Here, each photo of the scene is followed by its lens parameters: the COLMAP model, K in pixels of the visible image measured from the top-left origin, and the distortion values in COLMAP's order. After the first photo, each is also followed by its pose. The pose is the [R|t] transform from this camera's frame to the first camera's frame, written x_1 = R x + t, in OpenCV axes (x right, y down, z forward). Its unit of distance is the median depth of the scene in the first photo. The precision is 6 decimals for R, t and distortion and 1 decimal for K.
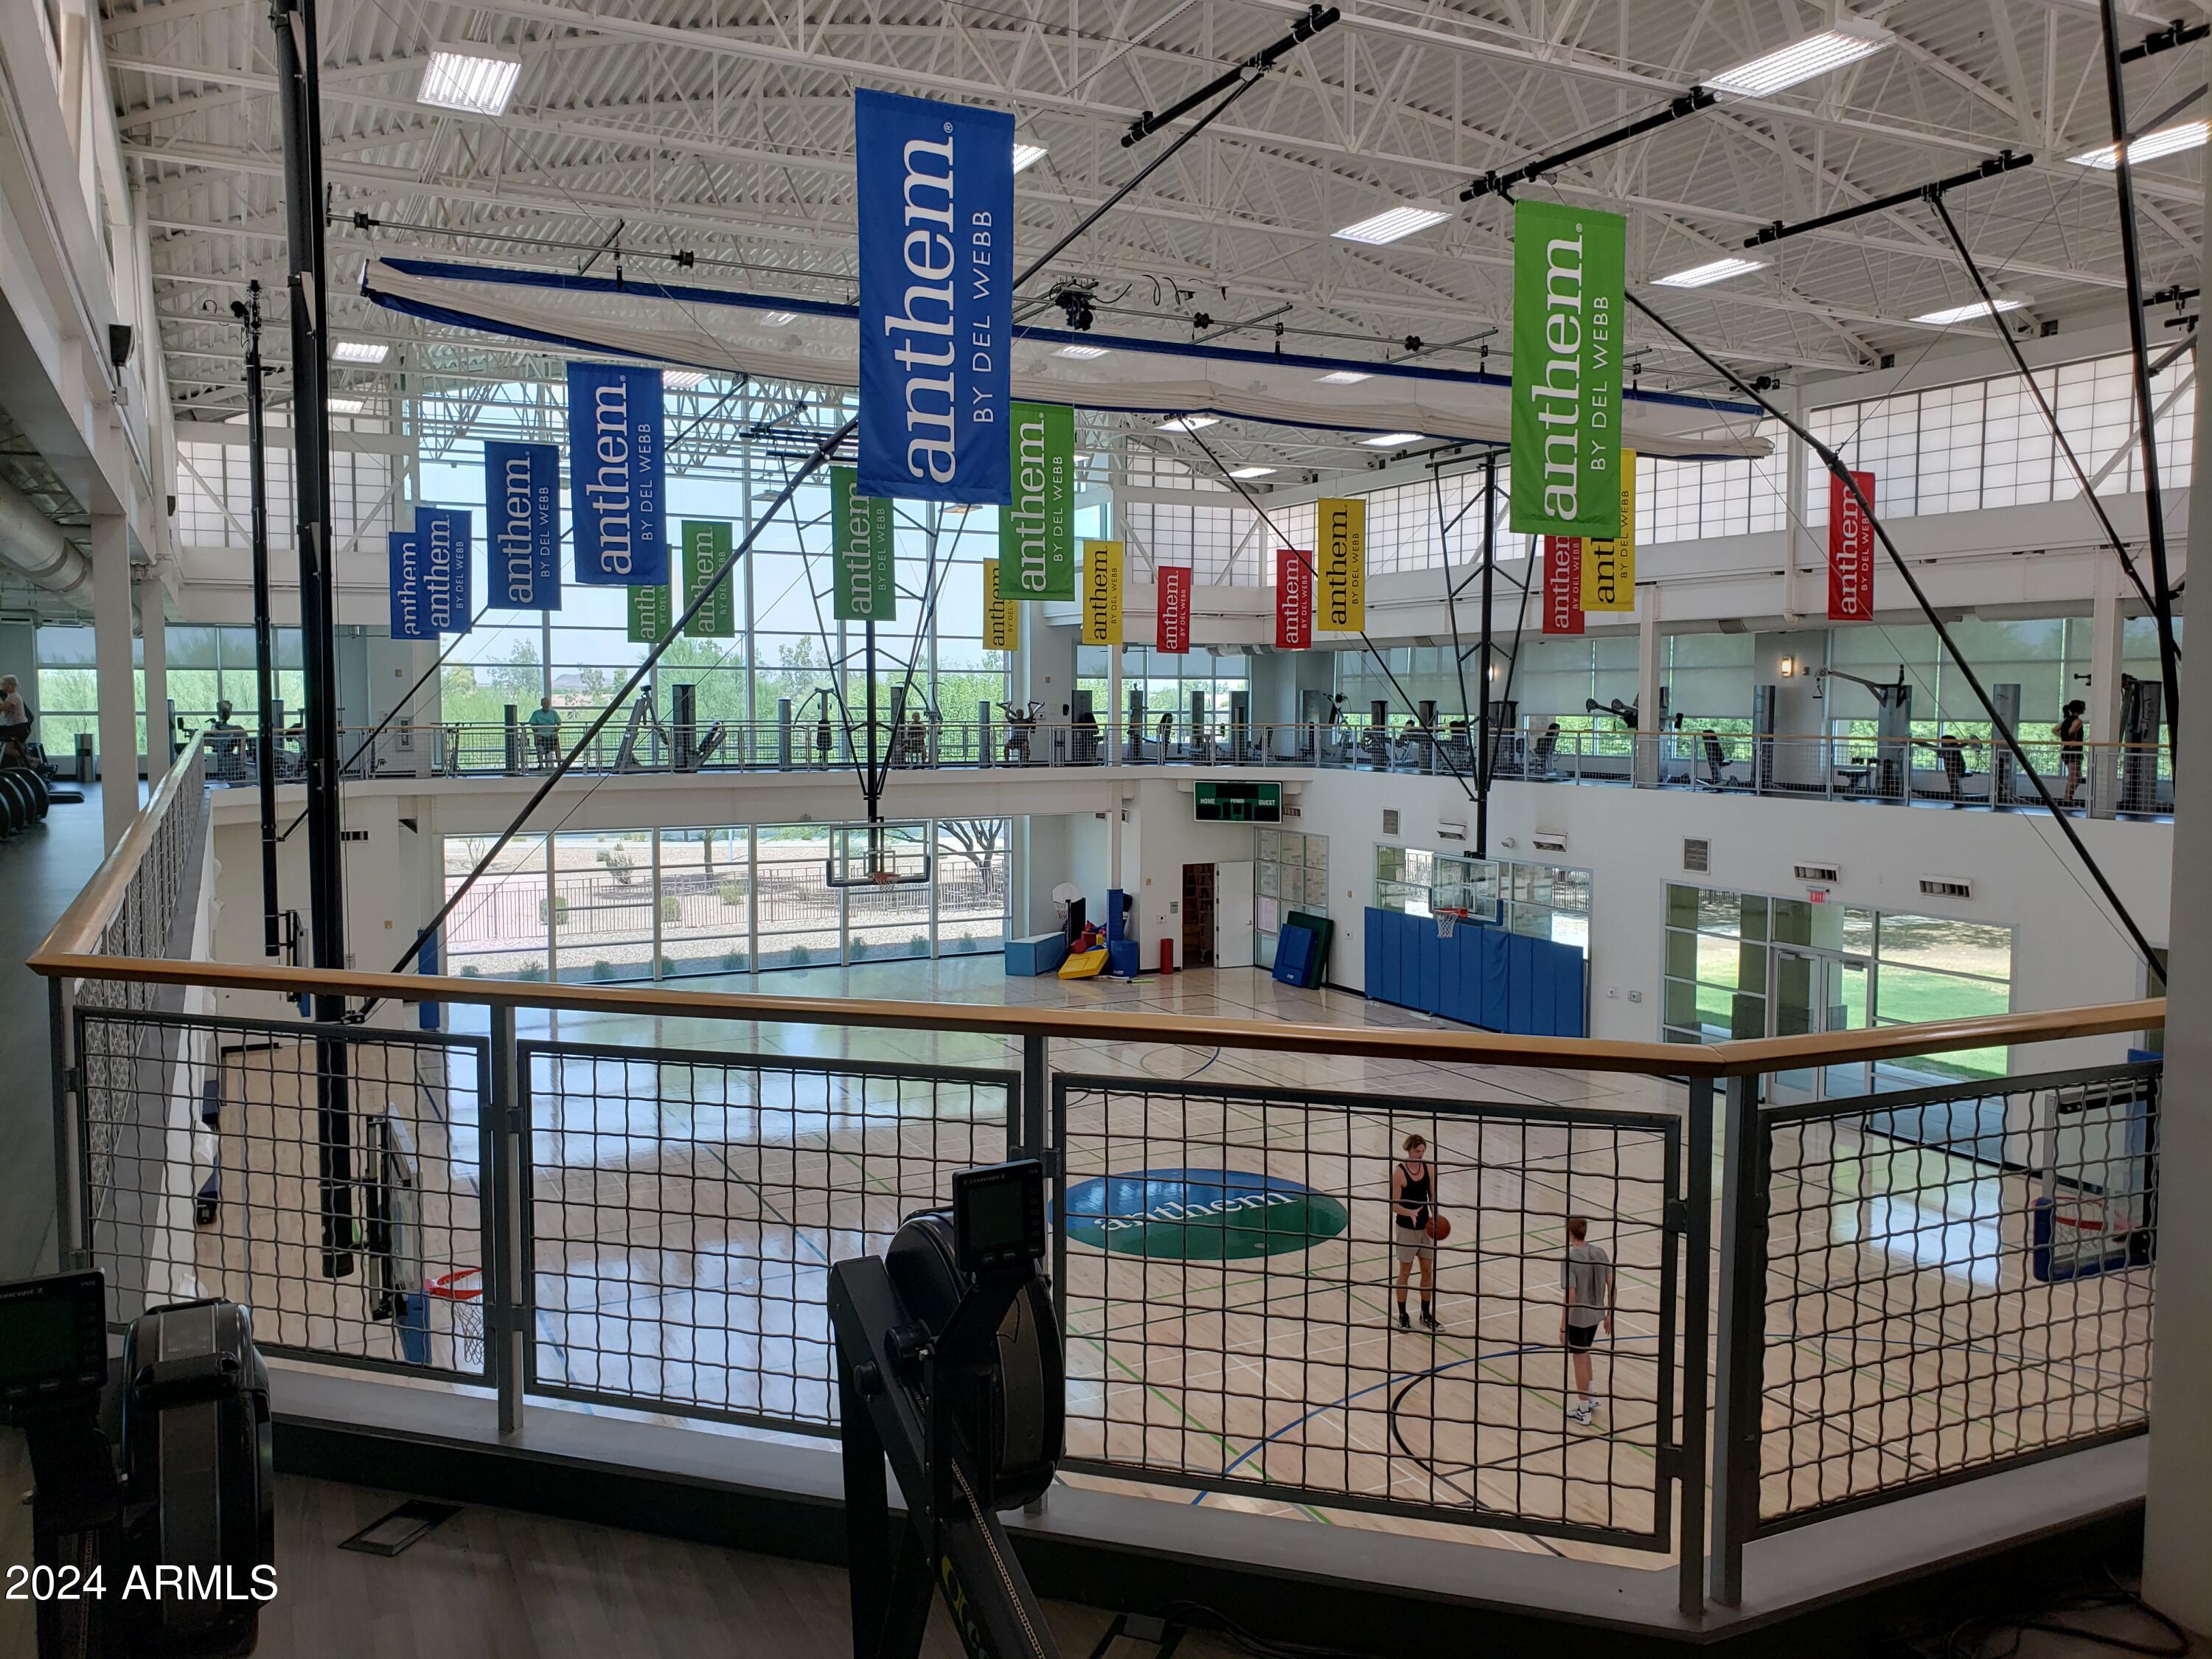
lens RADIAL K [[1666.1, 0, 1055.8], [0, 1666.1, 808.4], [0, 0, 1]] dist [0.050999, -0.055077]
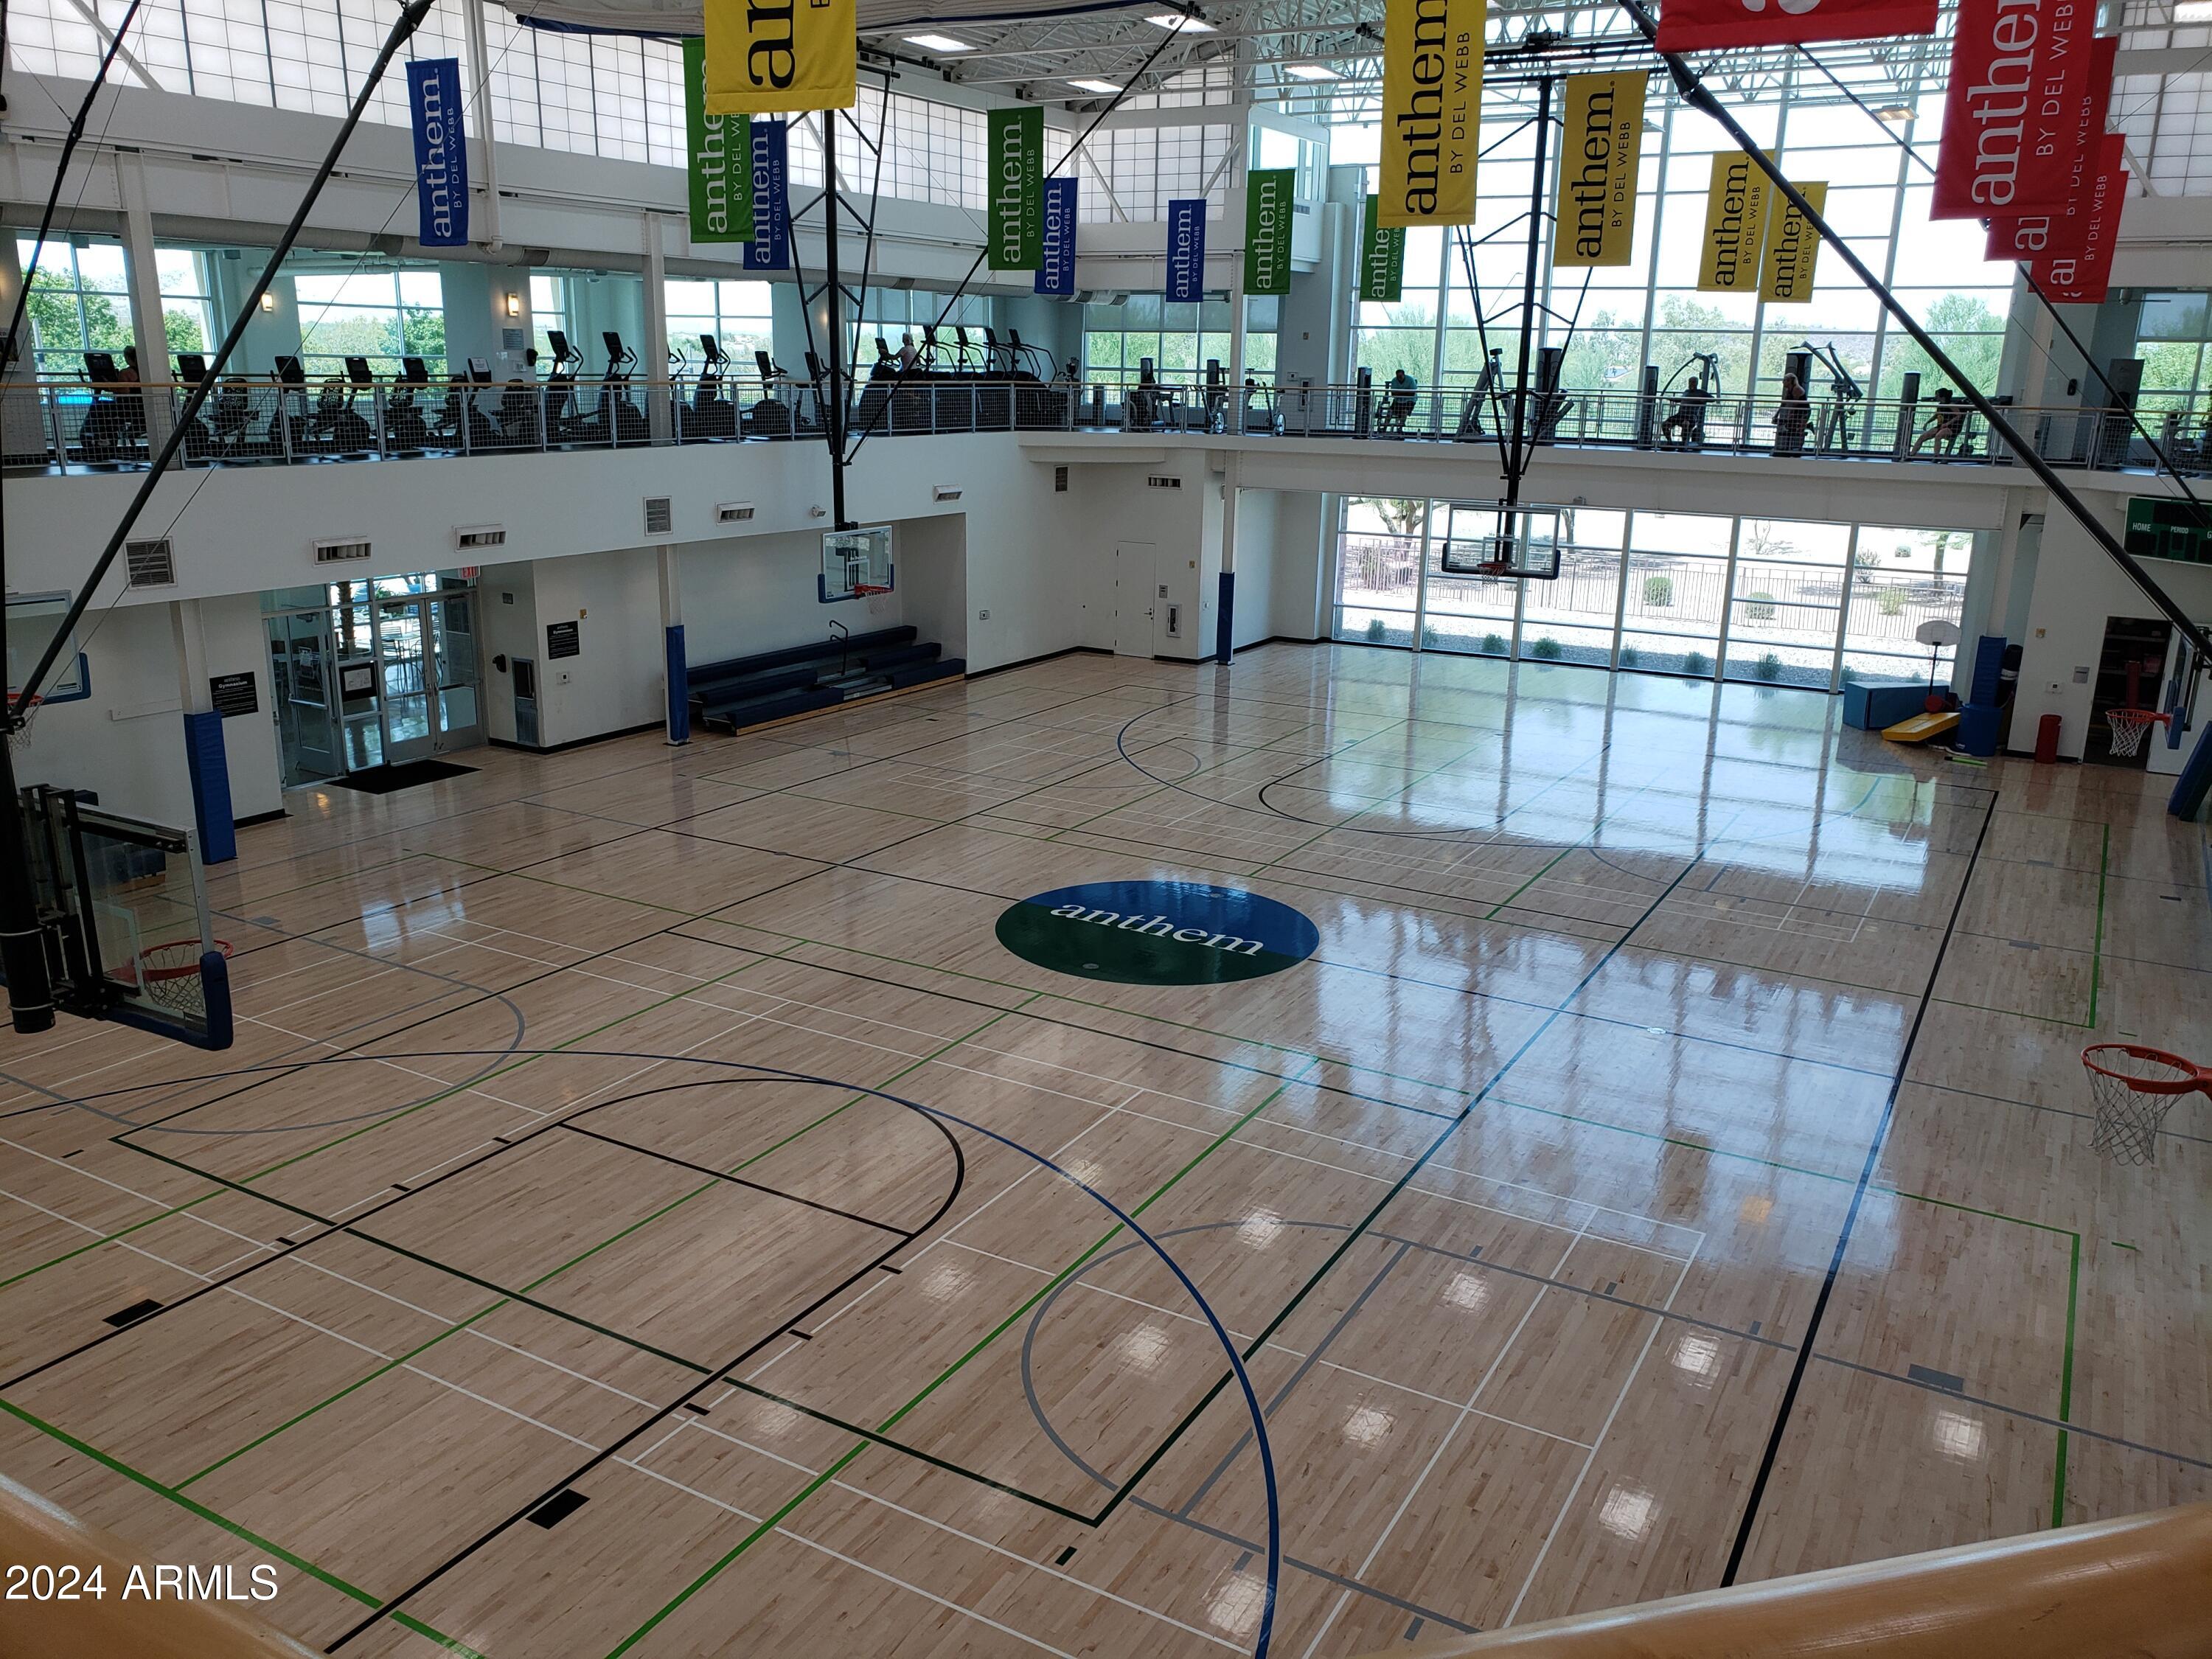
lens RADIAL K [[1666.1, 0, 1055.8], [0, 1666.1, 808.4], [0, 0, 1]] dist [0.050999, -0.055077]
pose [[0.518716, 0.232468, -0.822735, 0.489323], [-0.074543, 0.970956, 0.227351, -0.017364], [0.851691, -0.056601, 0.520979, 0.275494]]
